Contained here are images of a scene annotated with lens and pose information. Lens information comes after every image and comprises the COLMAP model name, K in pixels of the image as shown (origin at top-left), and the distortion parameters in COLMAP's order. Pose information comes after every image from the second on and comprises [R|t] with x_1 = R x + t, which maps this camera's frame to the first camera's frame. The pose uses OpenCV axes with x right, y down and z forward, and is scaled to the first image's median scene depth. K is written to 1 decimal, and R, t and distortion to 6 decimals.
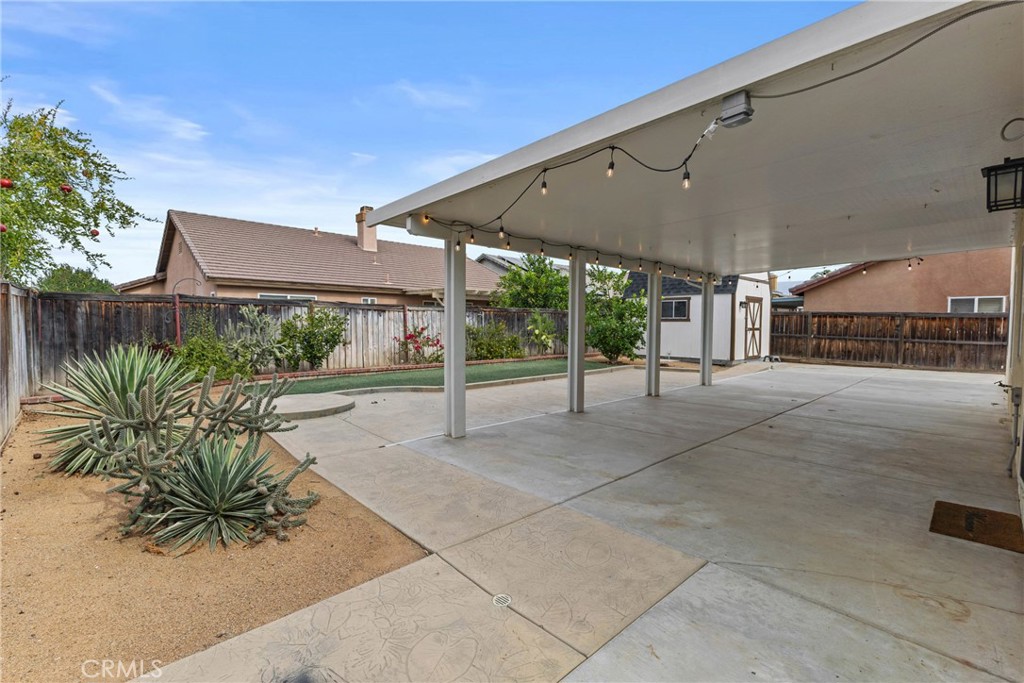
lens RADIAL K [[448.7, 0, 512.2], [0, 448.7, 341.9], [0, 0, 1]] dist [0.010894, -0.003382]
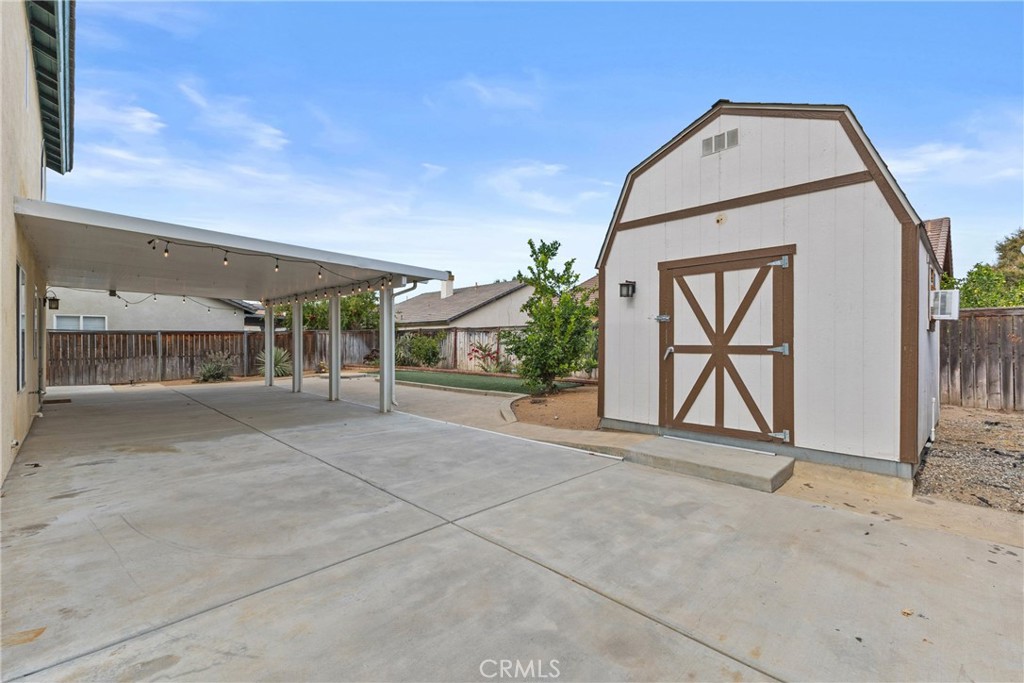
lens RADIAL K [[448.7, 0, 517.1], [0, 448.7, 343.5], [0, 0, 1]] dist [0.010894, -0.003382]
pose [[0.028118, -0.004117, -0.999596, 0.847524], [-0.042548, 0.999080, -0.005312, -0.023821], [0.998699, 0.042680, 0.027917, 0.811283]]
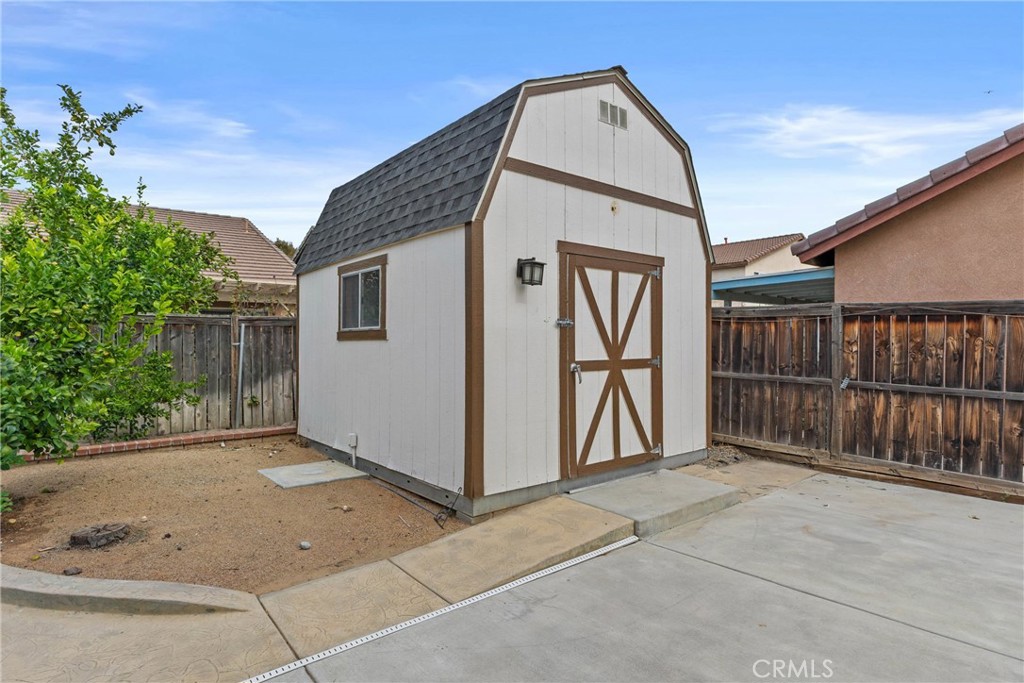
lens RADIAL K [[552.4, 0, 512.2], [0, 552.4, 341.0], [0, 0, 1]] dist [-0.007234, -0.000084]
pose [[0.997929, -0.009852, -0.063567, 0.478914], [0.006880, 0.998881, -0.046798, -0.026572], [0.063957, 0.046264, 0.996880, 0.630137]]
